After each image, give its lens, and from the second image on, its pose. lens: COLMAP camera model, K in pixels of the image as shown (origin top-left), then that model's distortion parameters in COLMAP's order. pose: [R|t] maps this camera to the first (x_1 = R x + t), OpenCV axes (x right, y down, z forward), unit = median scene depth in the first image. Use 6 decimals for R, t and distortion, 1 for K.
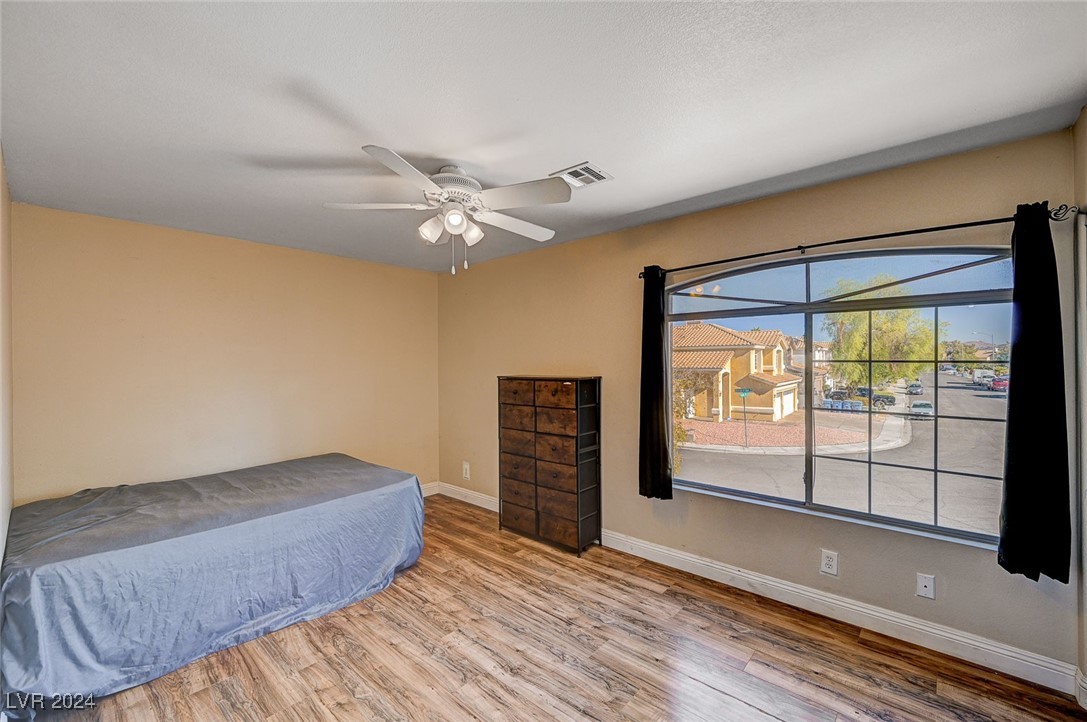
lens RADIAL K [[454.3, 0, 546.9], [0, 454.3, 358.6], [0, 0, 1]] dist [-0.012577, 0.000134]
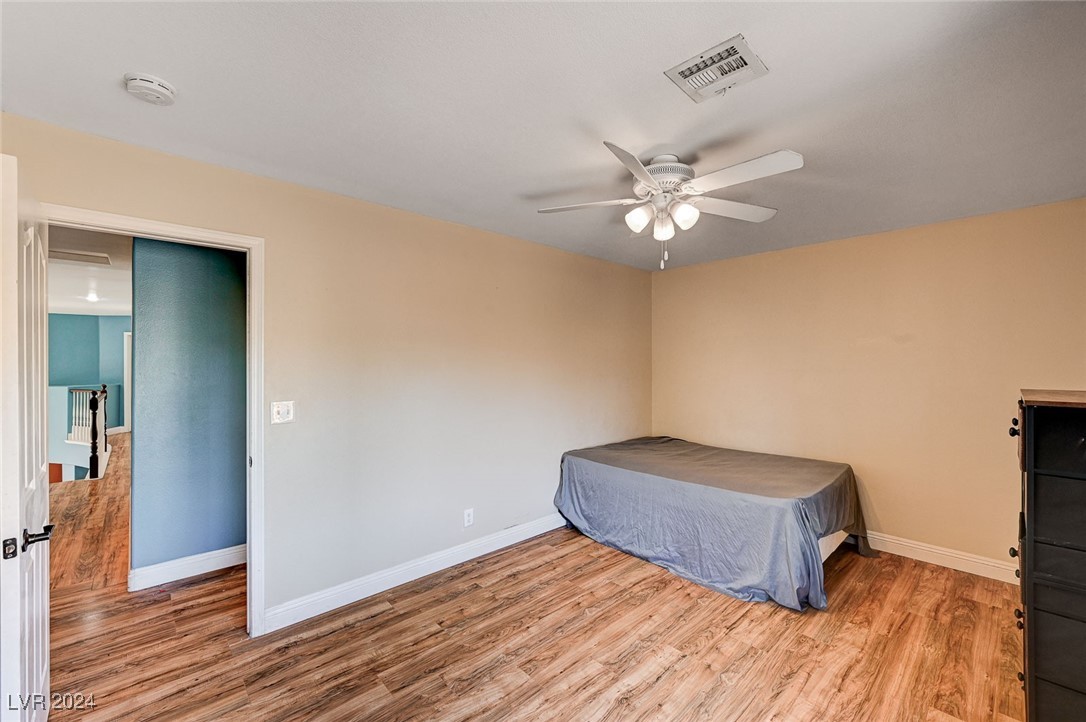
lens RADIAL K [[455.1, 0, 547.9], [0, 455.1, 365.1], [0, 0, 1]] dist [-0.010036, -0.000196]
pose [[-0.123293, 0.020404, -0.992161, 0.754148], [0.004759, 0.999789, 0.019970, -0.006454], [0.992359, -0.002260, -0.123364, 0.860821]]
